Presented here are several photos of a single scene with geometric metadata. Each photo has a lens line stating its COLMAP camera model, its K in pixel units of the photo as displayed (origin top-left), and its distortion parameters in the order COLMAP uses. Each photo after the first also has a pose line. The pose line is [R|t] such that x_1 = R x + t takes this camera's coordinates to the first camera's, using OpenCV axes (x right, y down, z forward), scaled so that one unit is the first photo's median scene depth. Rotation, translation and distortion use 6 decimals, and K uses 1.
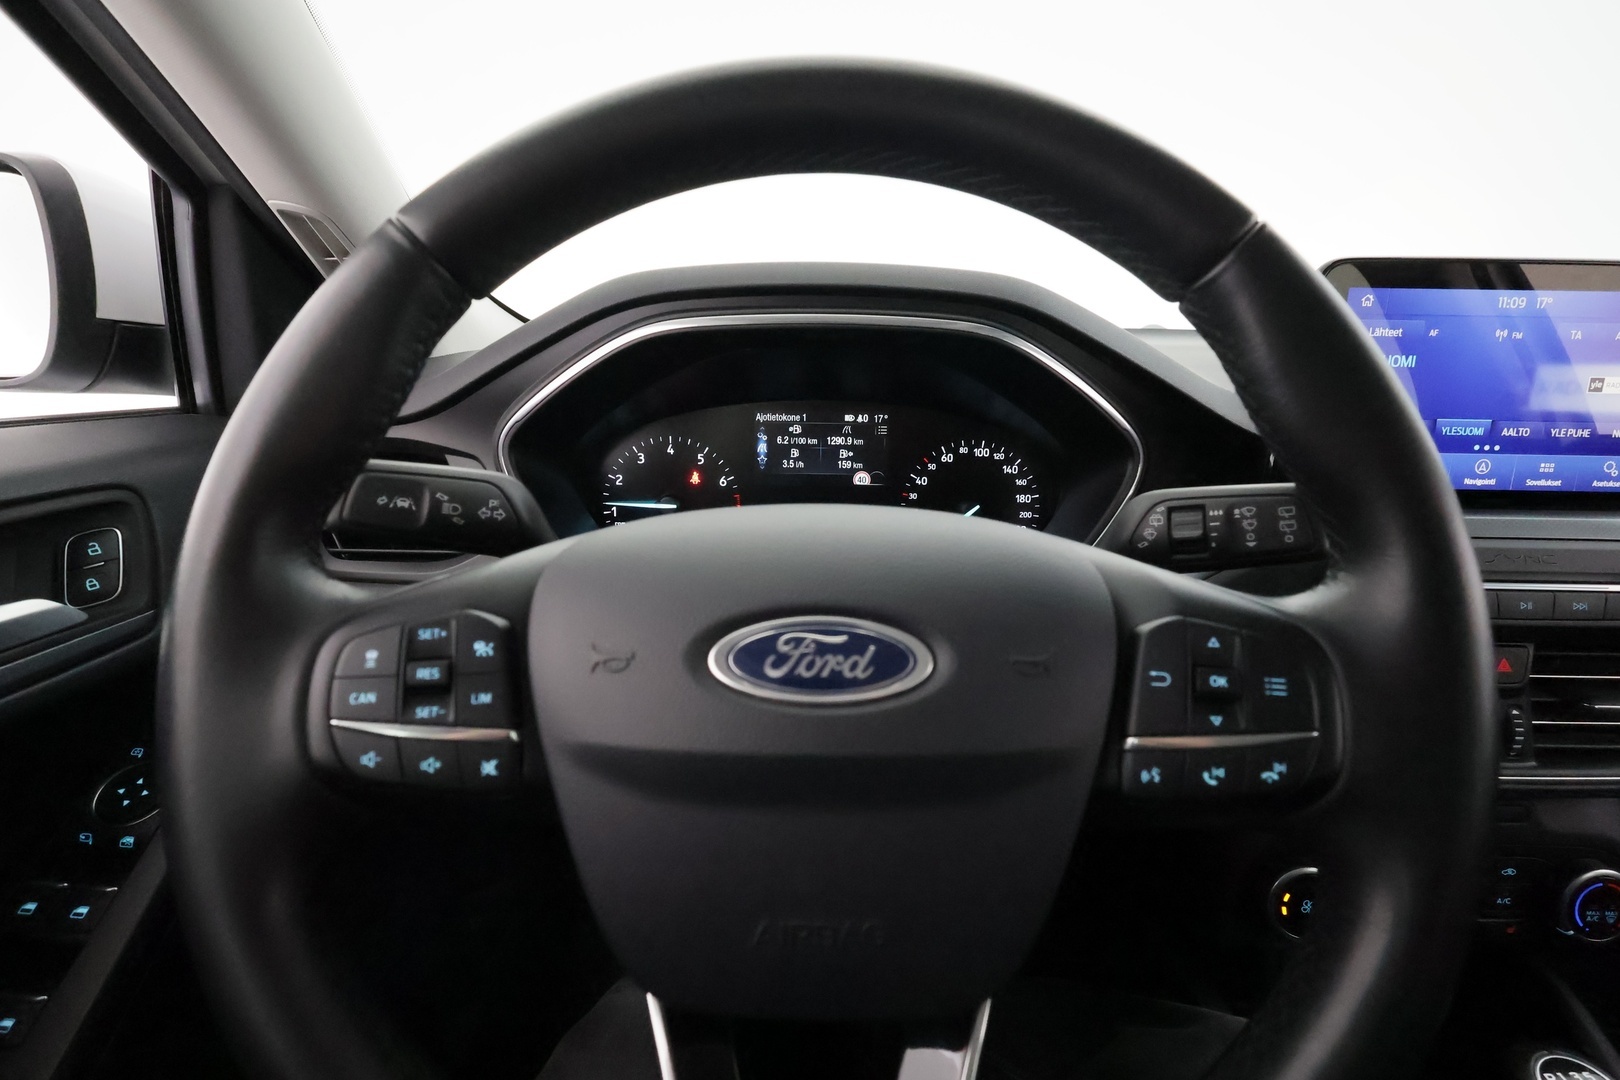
lens RADIAL K [[745.4, 0, 810.0], [0, 745.4, 540.0], [0, 0, 1]] dist [-0.000358, 0.000586]
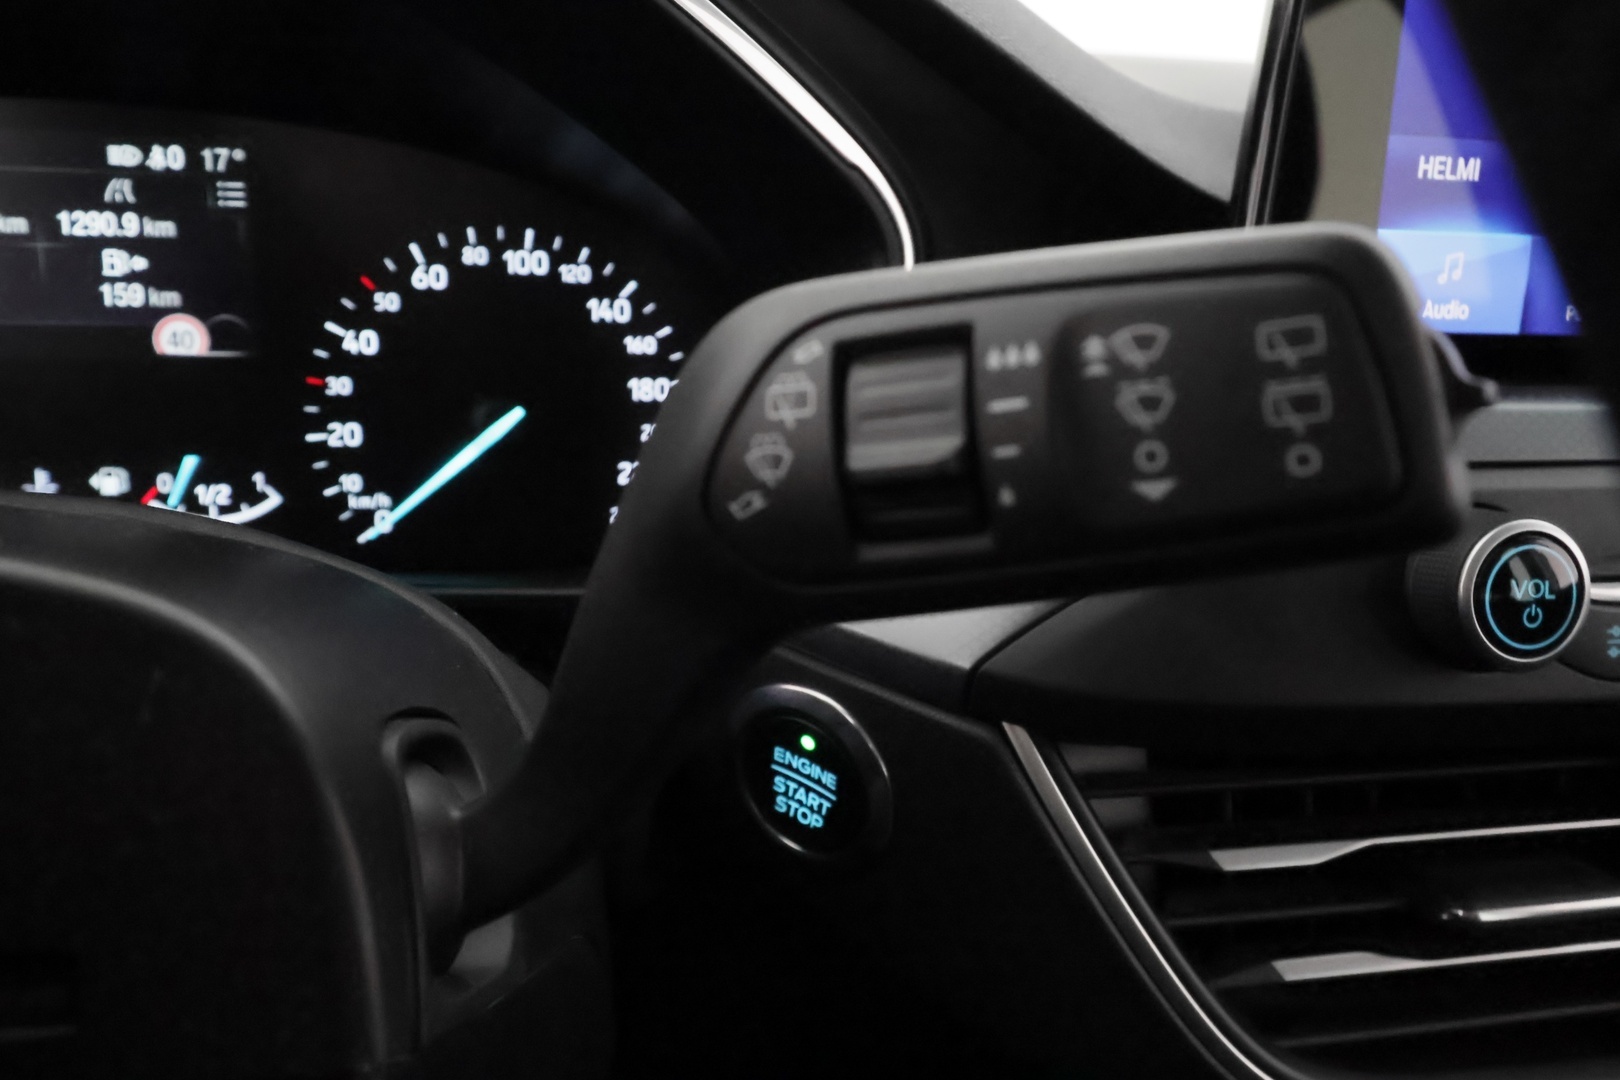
lens RADIAL K [[1280.1, 0, 810.0], [0, 1280.1, 540.0], [0, 0, 1]] dist [-0.000676, -0.000443]
pose [[0.976807, -0.034464, 0.211331, 0.256654], [0.029174, 0.999179, 0.028103, 0.004337], [-0.212126, -0.021286, 0.977011, 0.404332]]
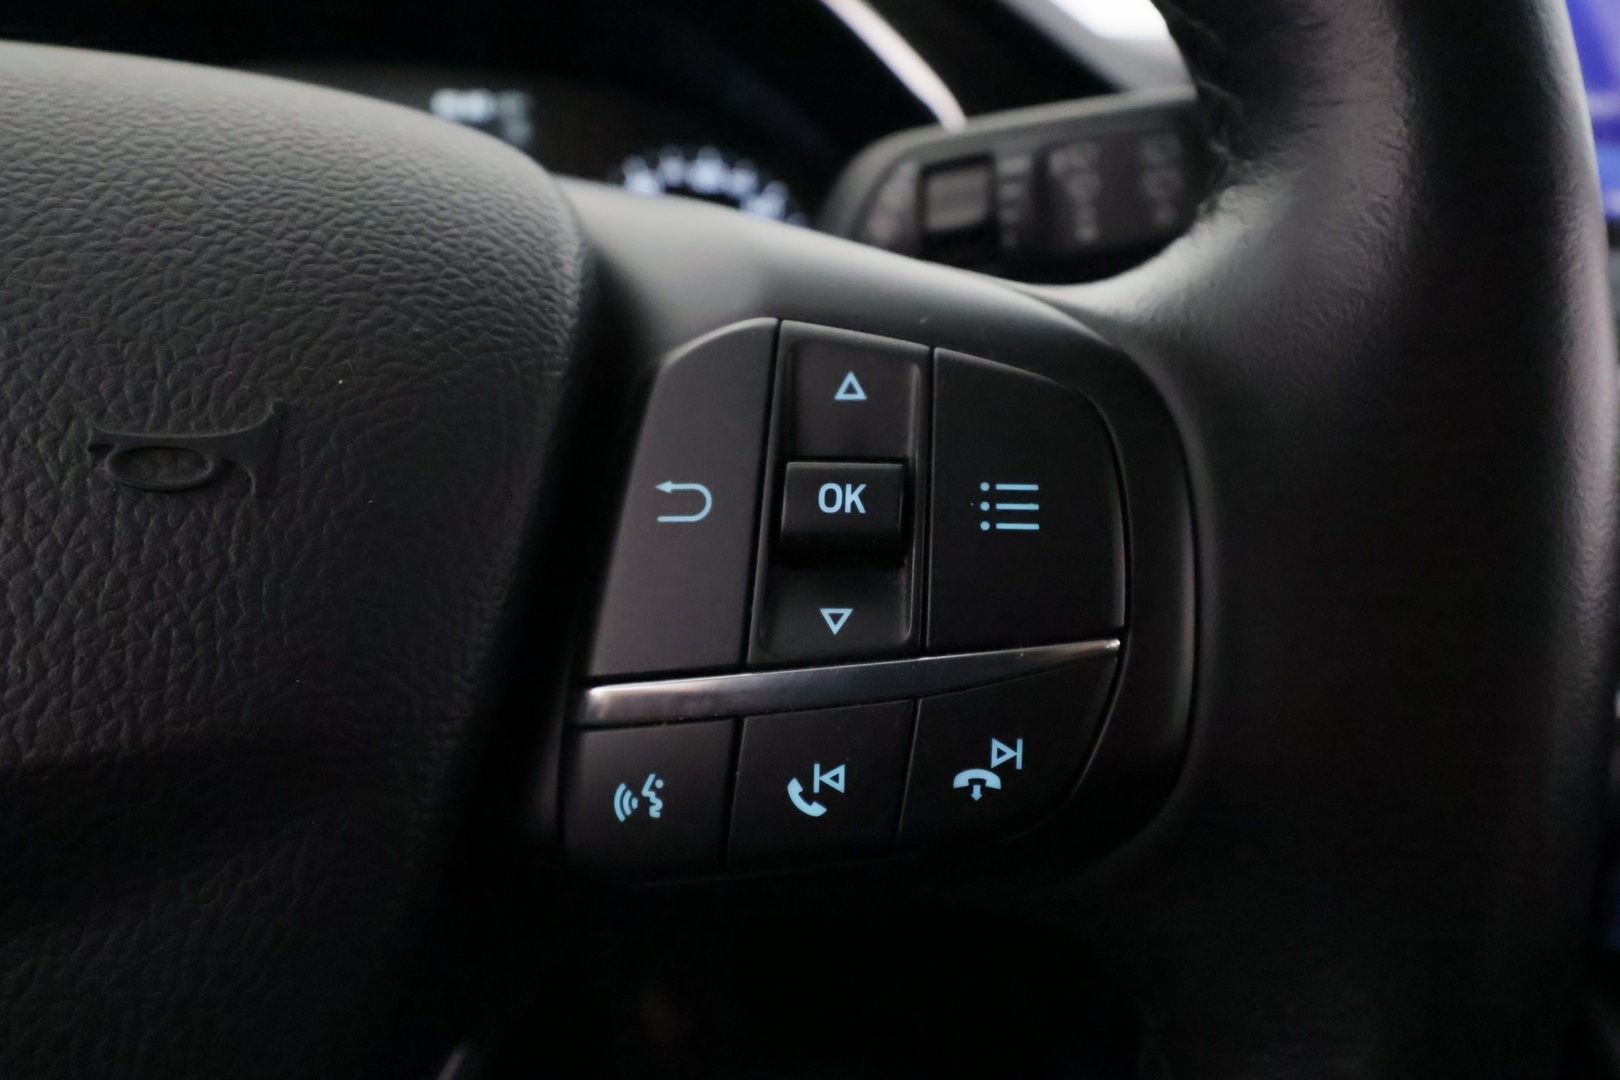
lens RADIAL K [[1039.8, 0, 810.0], [0, 1039.8, 540.0], [0, 0, 1]] dist [0.002119, 0.000388]
pose [[0.989645, -0.036536, 0.138809, 0.215253], [0.021857, 0.994143, 0.105840, 0.073011], [-0.141863, -0.101710, 0.984647, 0.256355]]
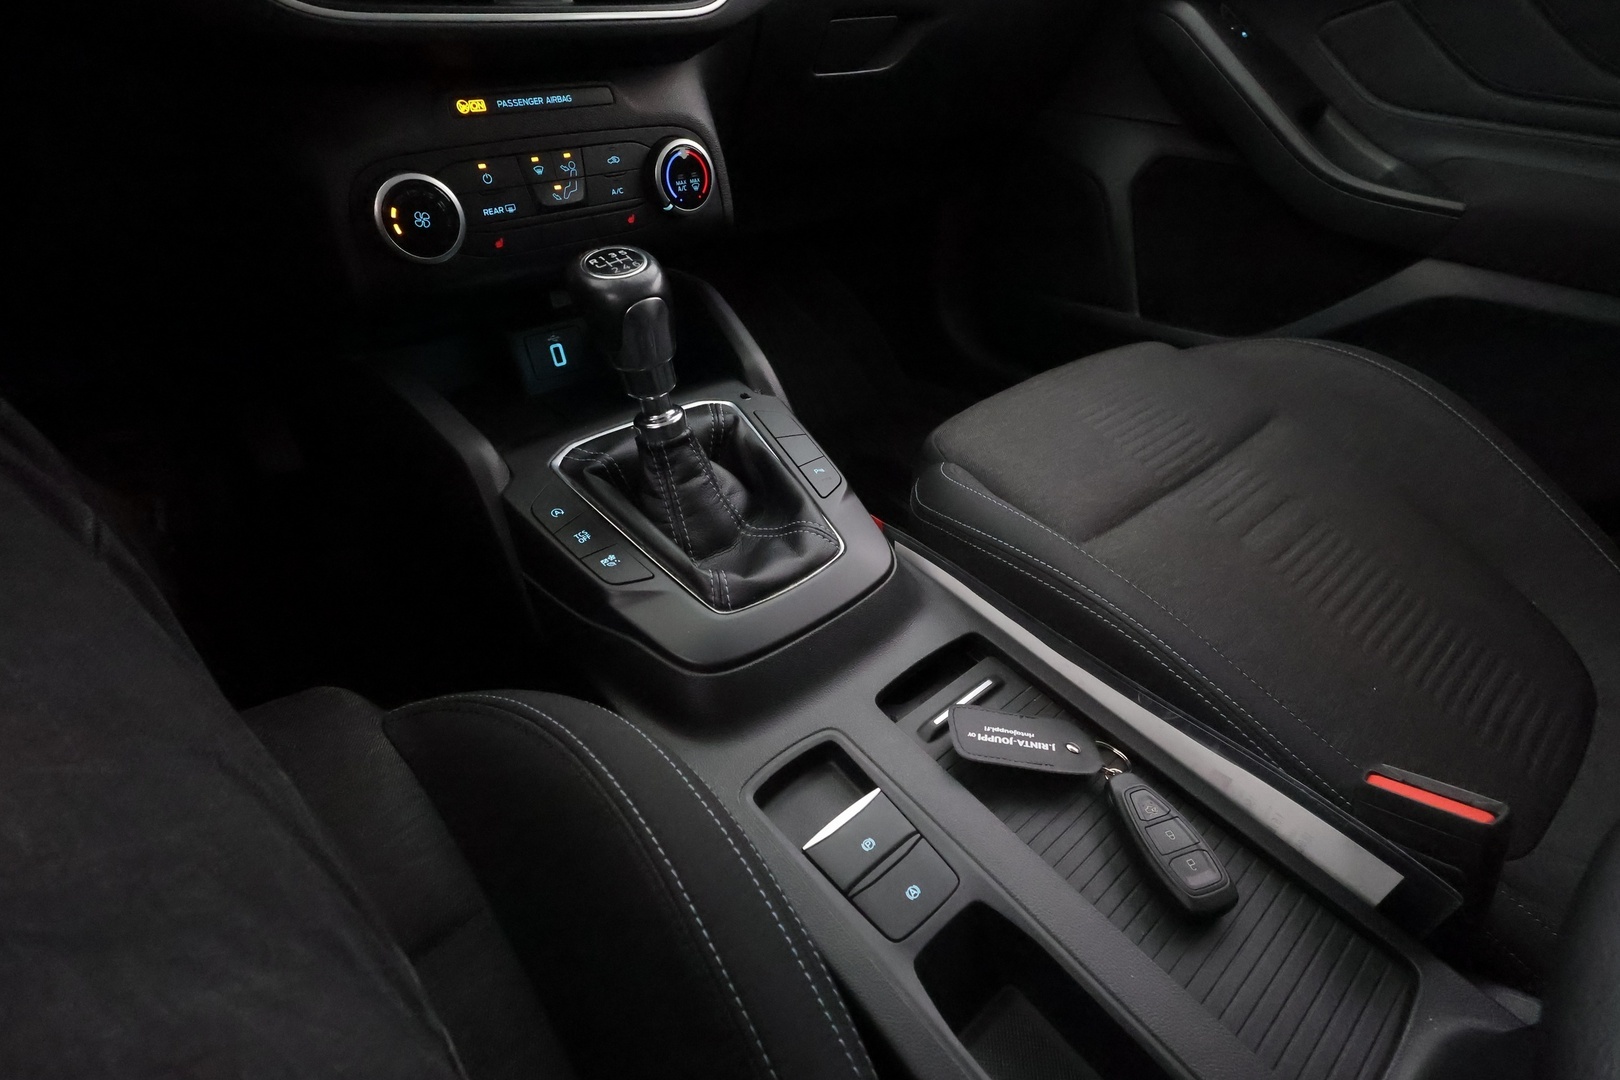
lens RADIAL K [[745.4, 0, 810.0], [0, 745.4, 540.0], [0, 0, 1]] dist [-0.000358, 0.000586]
pose [[0.759117, -0.392812, 0.519076, 0.364735], [0.153815, 0.883068, 0.443319, 0.469192], [-0.632521, -0.256689, 0.730772, -0.088229]]
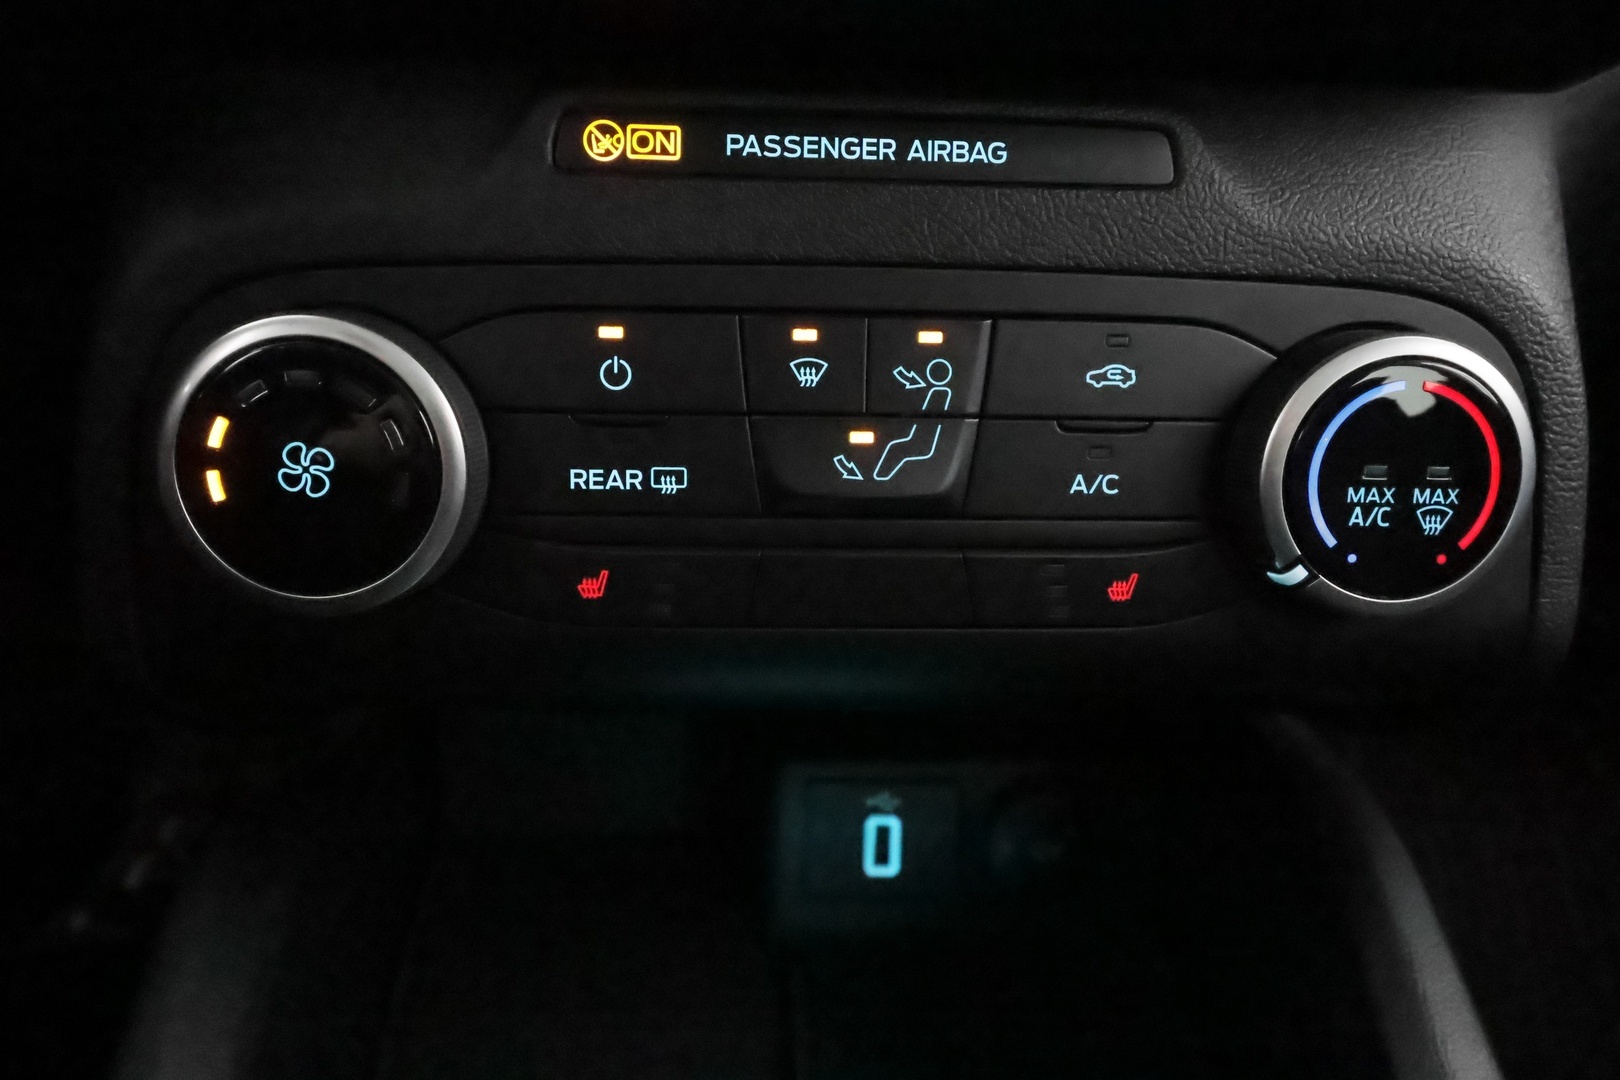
lens RADIAL K [[1109.3, 0, 810.0], [0, 1109.3, 540.0], [0, 0, 1]] dist [0.002454, 0.001816]
pose [[0.997796, 0.000525, 0.066352, 0.755679], [-0.004763, 0.997955, 0.063740, 0.454341], [-0.066183, -0.063916, 0.995758, 0.560867]]
